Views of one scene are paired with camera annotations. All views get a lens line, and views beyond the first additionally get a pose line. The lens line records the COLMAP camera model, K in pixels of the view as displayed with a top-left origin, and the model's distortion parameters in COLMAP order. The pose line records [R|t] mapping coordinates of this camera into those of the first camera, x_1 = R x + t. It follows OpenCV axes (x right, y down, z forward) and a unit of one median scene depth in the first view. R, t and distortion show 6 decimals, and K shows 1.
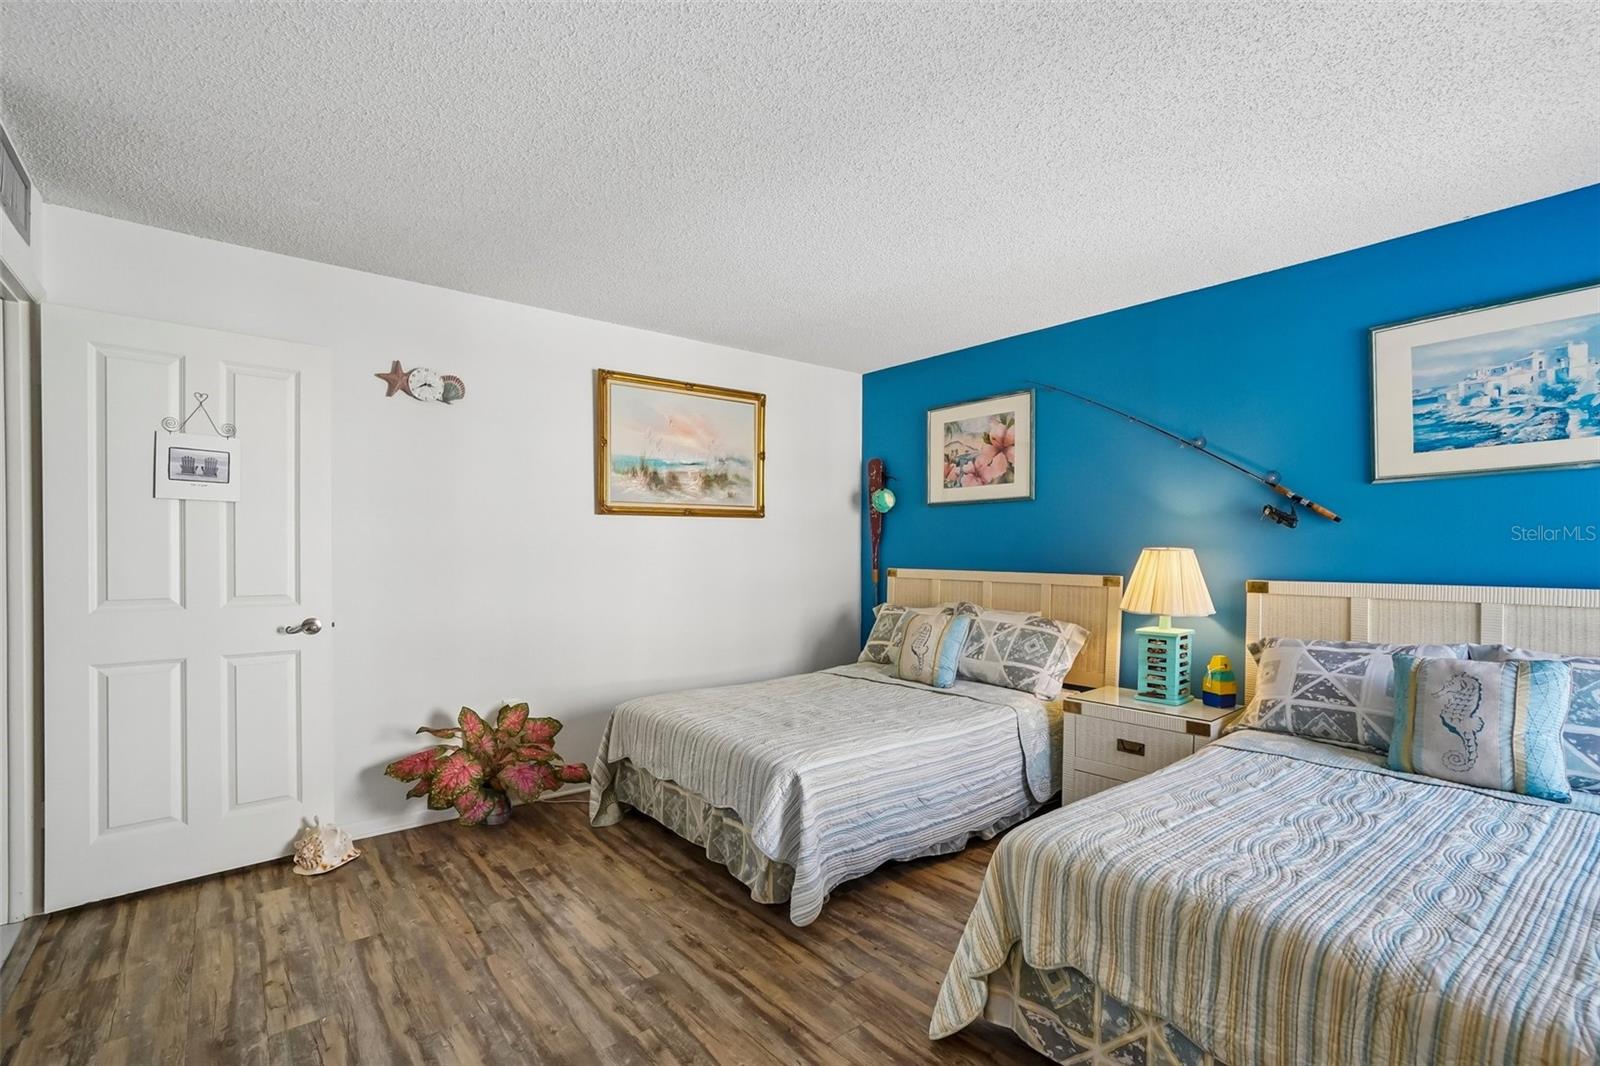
lens RADIAL K [[730.6, 0, 803.0], [0, 730.6, 557.8], [0, 0, 1]] dist [-0.048558, 0.018981]
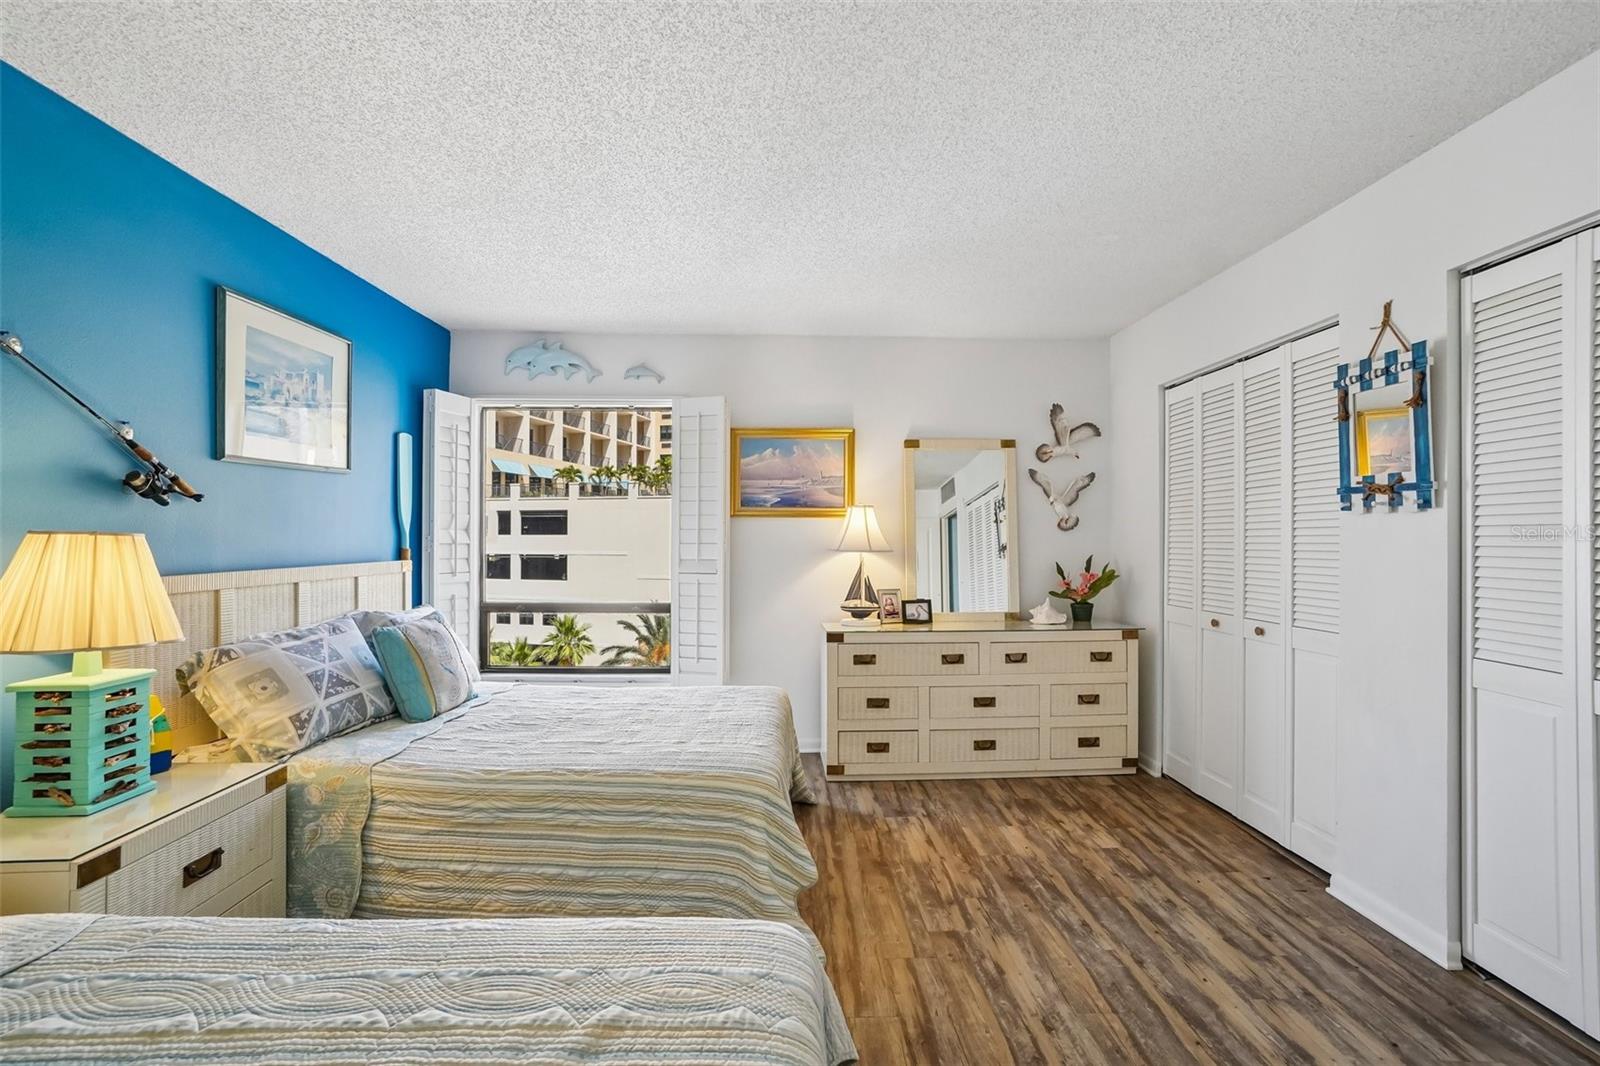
lens RADIAL K [[714.8, 0, 804.2], [0, 714.8, 530.8], [0, 0, 1]] dist [-0.049635, 0.023033]
pose [[-0.792242, 0.001096, 0.610206, -0.247752], [0.002698, 0.999995, 0.001706, -0.012321], [-0.610201, 0.002998, -0.792241, 0.985172]]
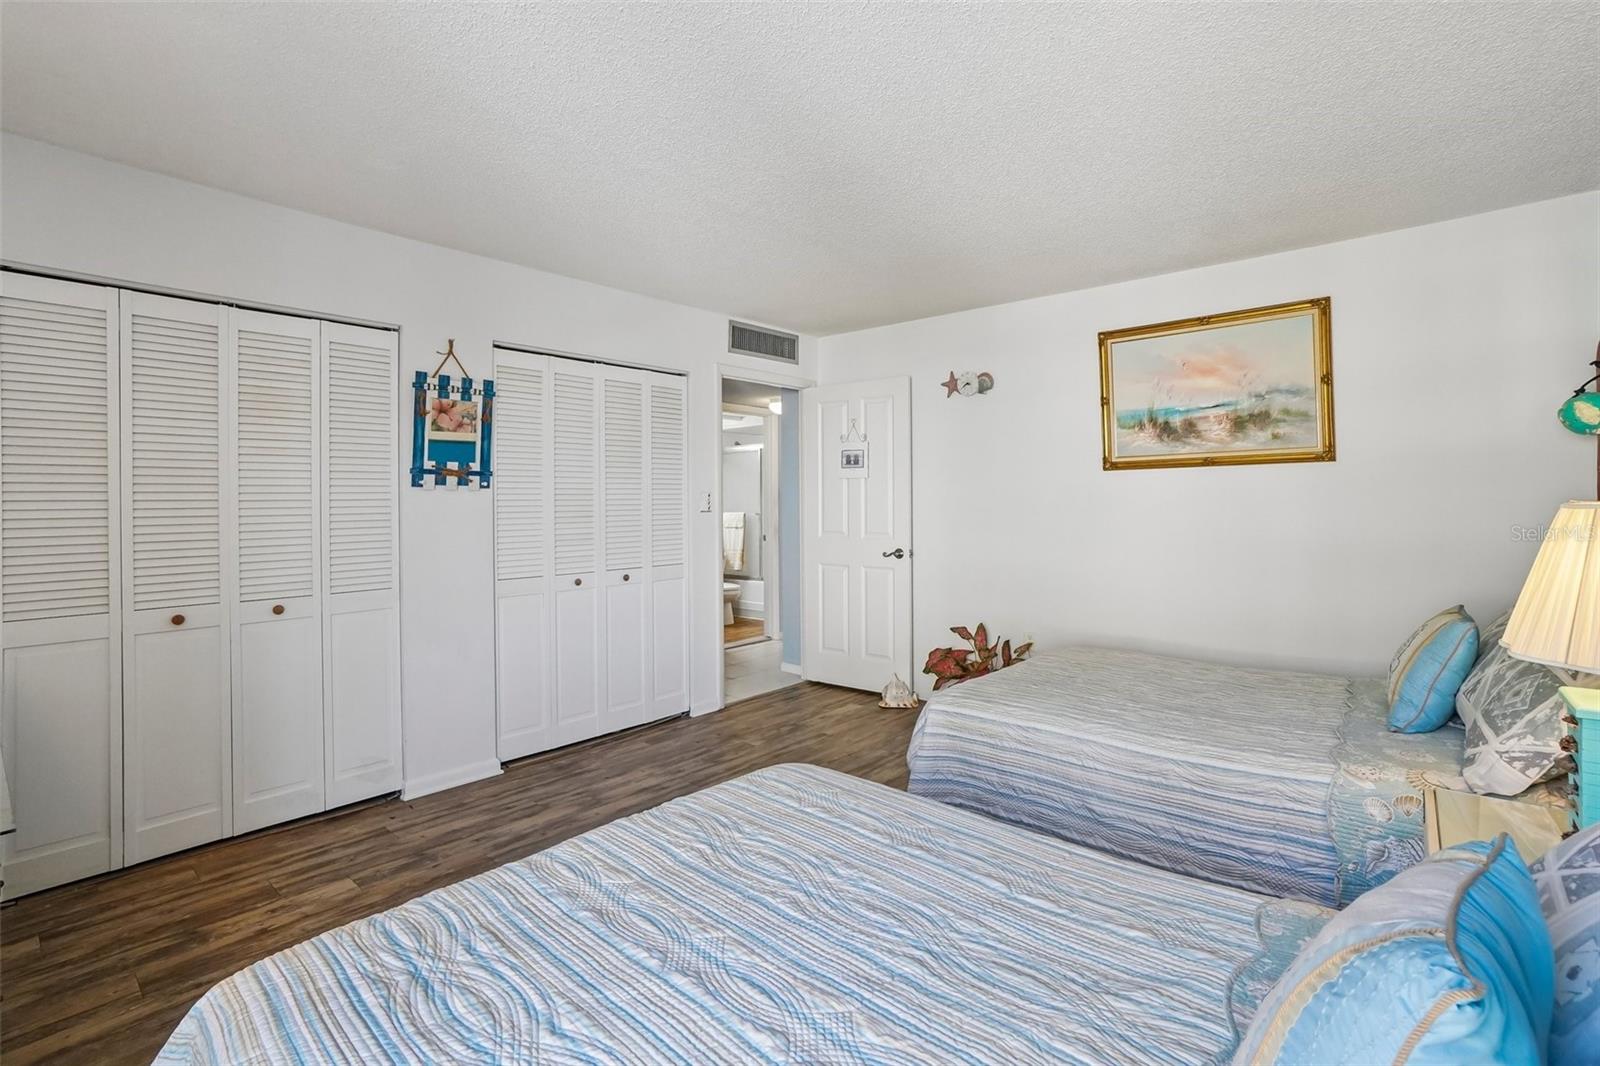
lens RADIAL K [[735.6, 0, 808.2], [0, 735.6, 502.0], [0, 0, 1]] dist [-0.060828, 0.024576]
pose [[0.169930, -0.004137, -0.985447, 0.728613], [-0.004114, 0.999979, -0.004908, -0.008216], [0.985448, 0.004888, 0.169909, 0.433013]]
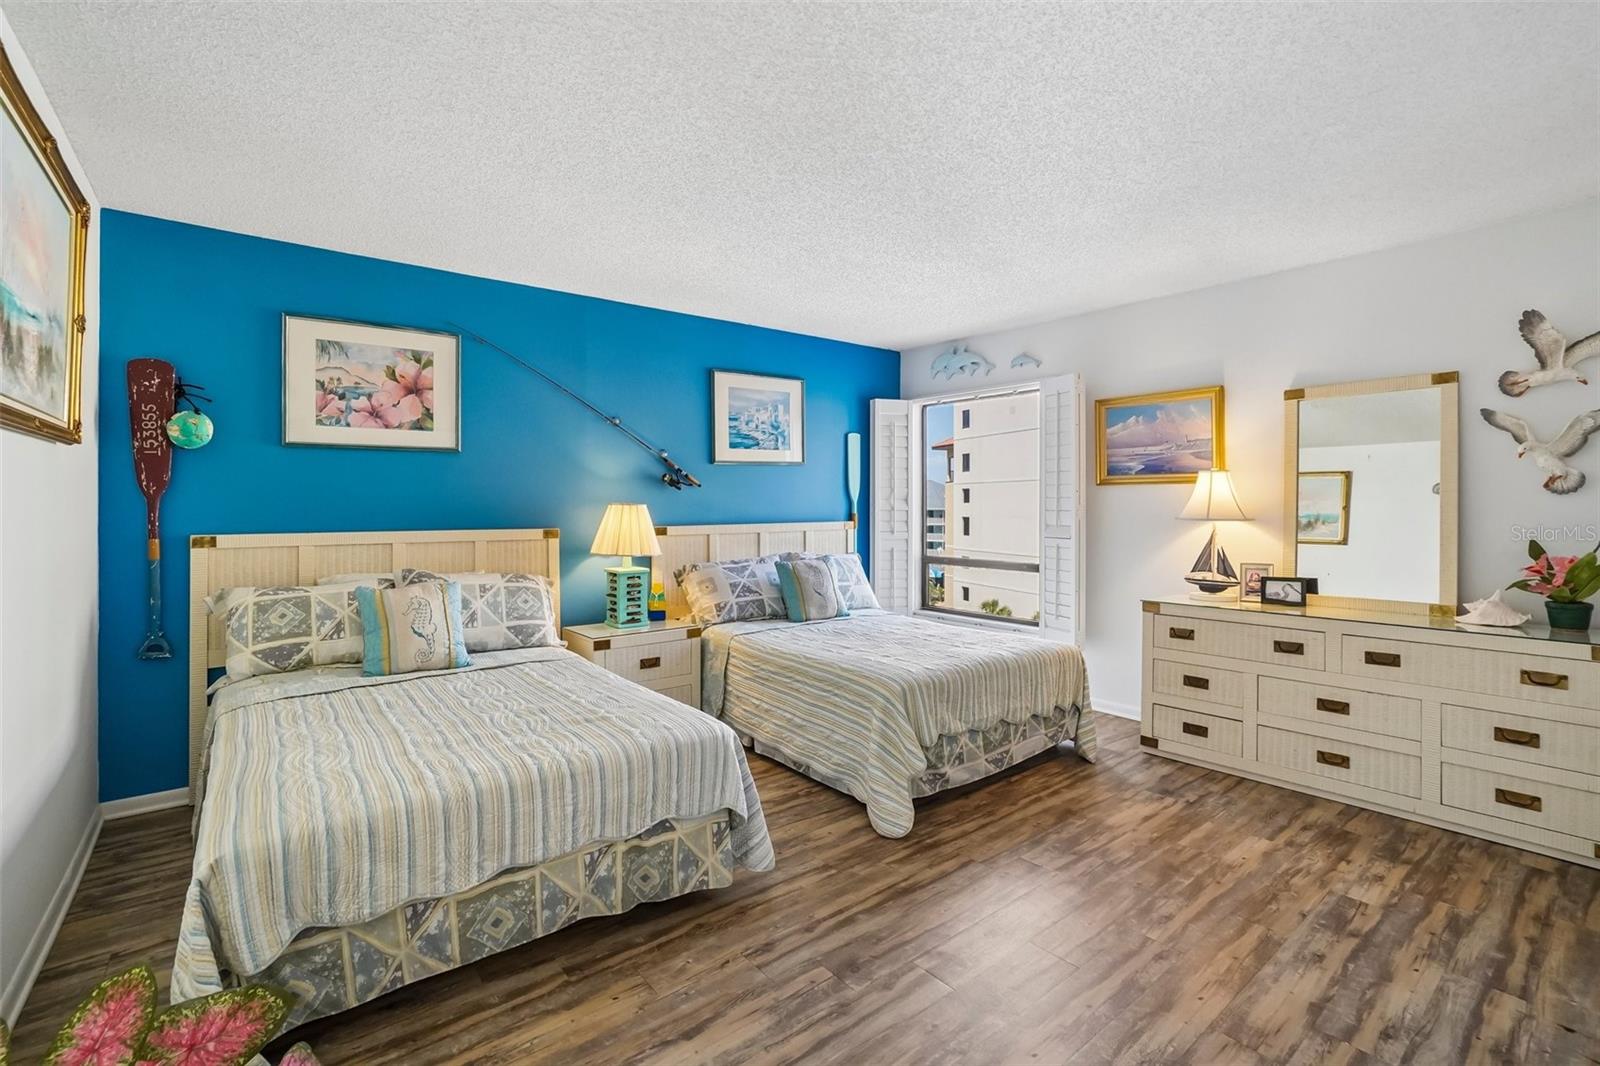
lens RADIAL K [[723.6, 0, 803.6], [0, 723.6, 498.1], [0, 0, 1]] dist [-0.049518, 0.022184]
pose [[0.007745, 0.005707, 0.999954, -0.680180], [0.012671, 0.999903, -0.005805, -0.010832], [-0.999890, 0.012716, 0.007672, 0.616960]]
